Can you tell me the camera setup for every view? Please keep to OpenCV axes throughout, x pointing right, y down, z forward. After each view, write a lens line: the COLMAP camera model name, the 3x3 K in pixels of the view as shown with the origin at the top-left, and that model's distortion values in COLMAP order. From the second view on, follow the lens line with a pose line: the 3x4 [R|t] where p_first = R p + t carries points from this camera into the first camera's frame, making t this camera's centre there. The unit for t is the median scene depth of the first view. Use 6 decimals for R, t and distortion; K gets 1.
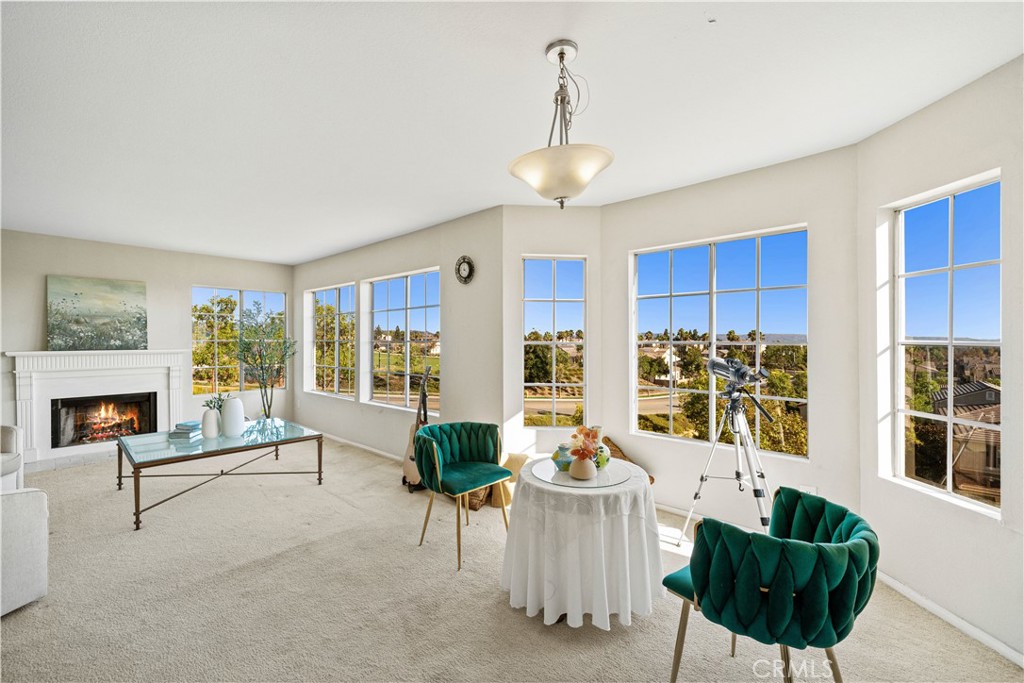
lens RADIAL K [[420.9, 0, 512.1], [0, 420.9, 335.2], [0, 0, 1]] dist [0.004357, -0.000420]
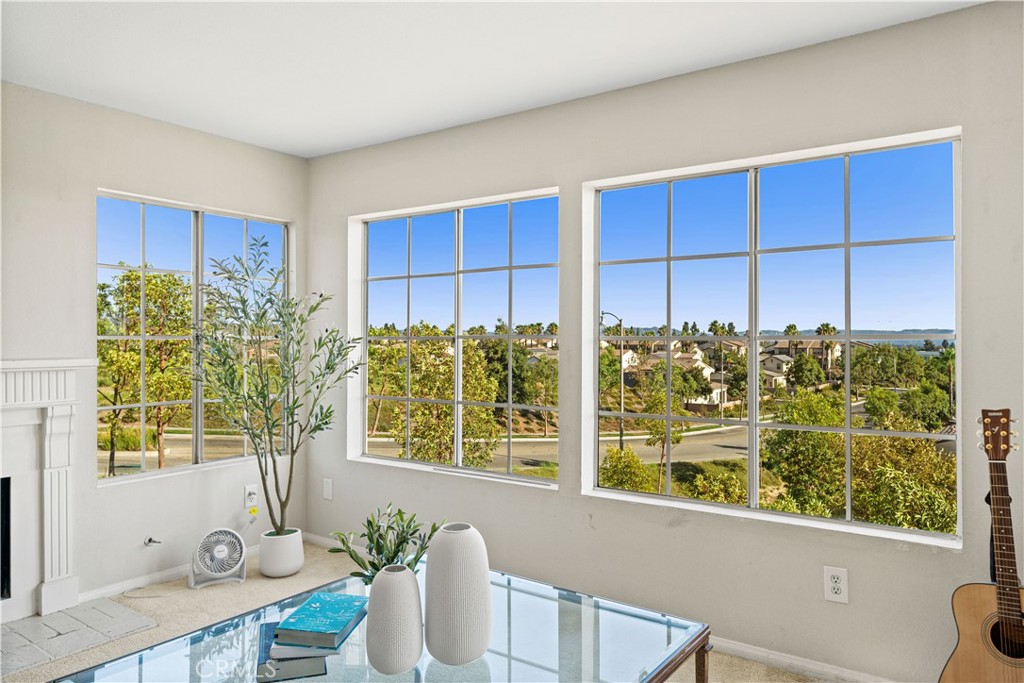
lens RADIAL K [[693.4, 0, 514.8], [0, 693.4, 333.6], [0, 0, 1]] dist [0.019939, -0.004761]
pose [[0.994906, 0.000926, 0.100802, -0.647717], [-0.001236, 0.999995, 0.003012, 0.011200], [-0.100798, -0.003121, 0.994902, 0.488290]]
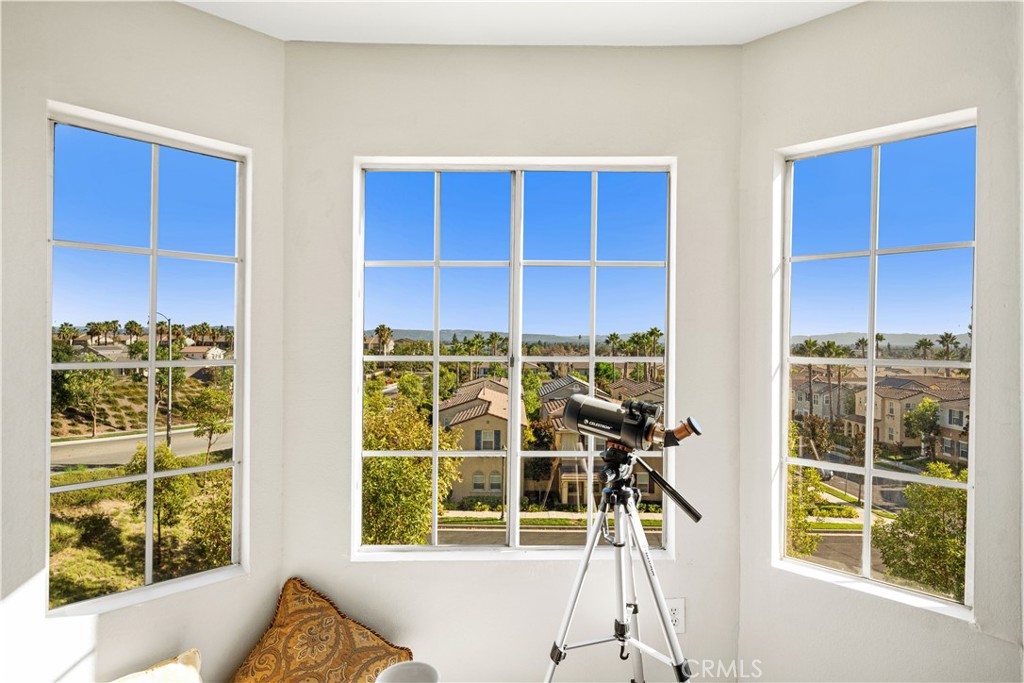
lens RADIAL K [[571.3, 0, 513.4], [0, 571.3, 336.4], [0, 0, 1]] dist [0.002434, -0.000998]
pose [[0.733347, 0.000389, 0.679854, -0.011298], [-0.007266, 0.999947, 0.007266, -0.012953], [-0.679816, -0.010268, 0.733311, 0.383778]]
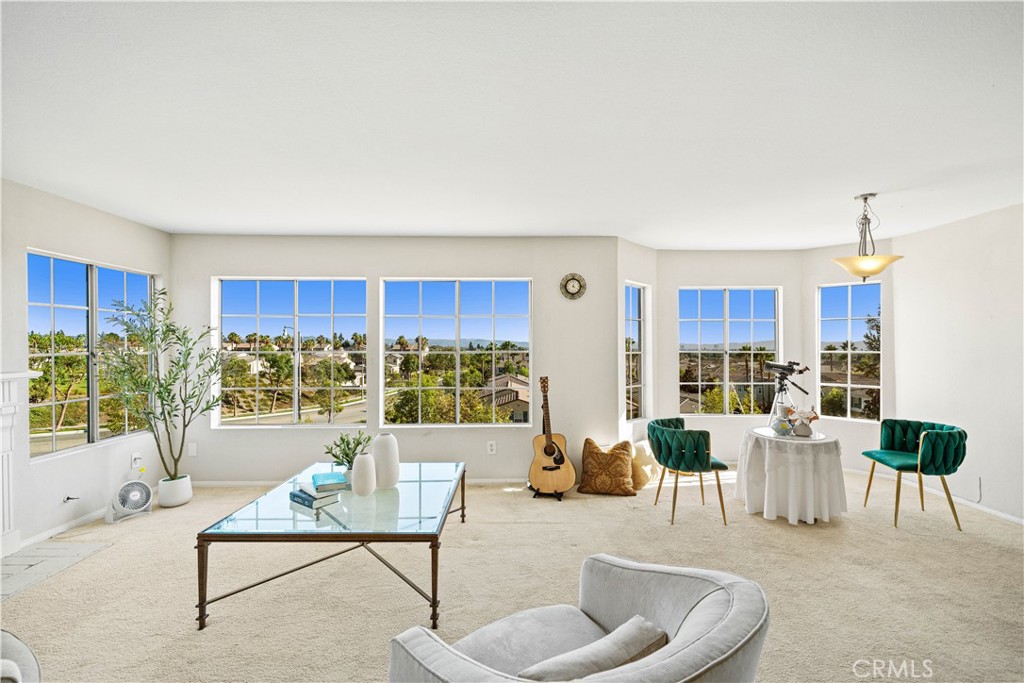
lens RADIAL K [[420.9, 0, 520.2], [0, 420.9, 338.2], [0, 0, 1]] dist [0.004357, -0.000420]
pose [[0.730111, 0.011275, 0.683236, -0.957383], [-0.007738, 0.999936, -0.008233, -0.012078], [-0.683285, 0.000724, 0.730151, 0.298580]]
